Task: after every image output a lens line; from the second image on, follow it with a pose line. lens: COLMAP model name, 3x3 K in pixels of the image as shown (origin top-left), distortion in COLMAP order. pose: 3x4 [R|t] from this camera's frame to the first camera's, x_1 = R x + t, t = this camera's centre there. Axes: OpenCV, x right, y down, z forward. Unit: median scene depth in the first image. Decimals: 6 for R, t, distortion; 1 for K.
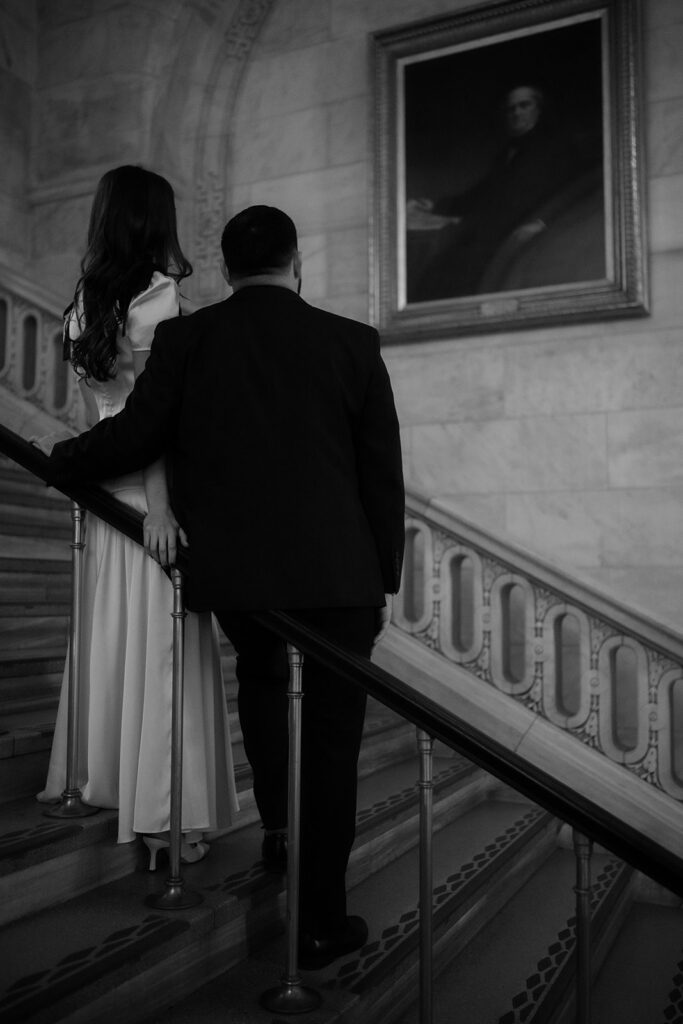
lens RADIAL K [[982.2, 0, 341.5], [0, 982.2, 512.0], [0, 0, 1]] dist [0.053235, -0.095688]
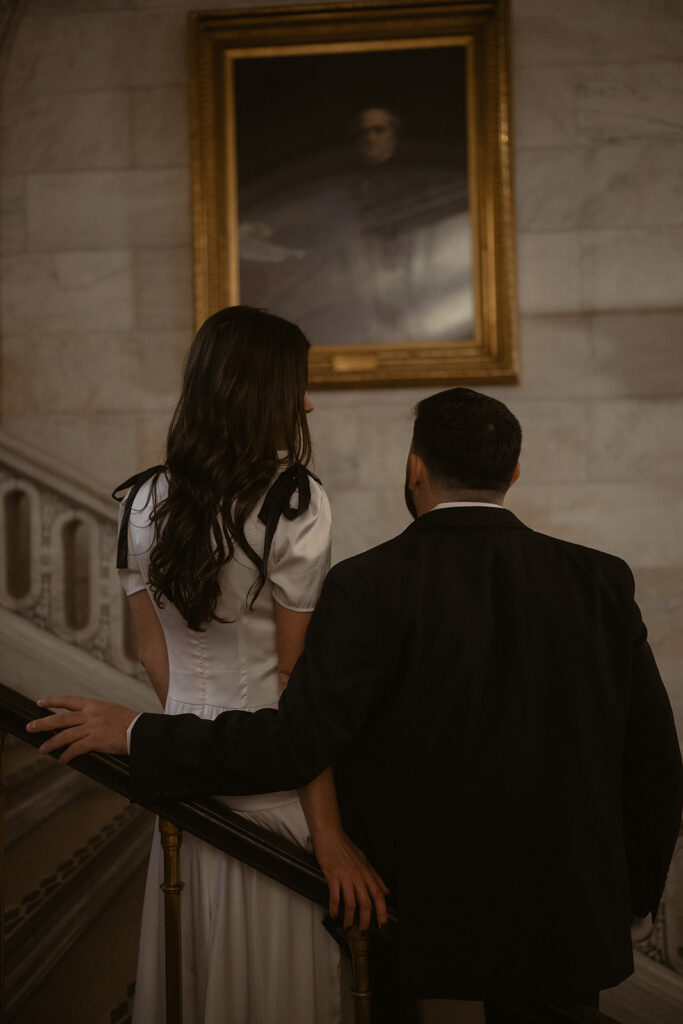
lens RADIAL K [[1040.2, 0, 341.5], [0, 1040.2, 512.0], [0, 0, 1]] dist [0.003391, 0.008886]
pose [[0.927769, -0.012215, 0.372955, -0.200165], [-0.002016, 0.999285, 0.037745, -0.112344], [-0.373149, -0.035770, 0.927082, 0.151229]]
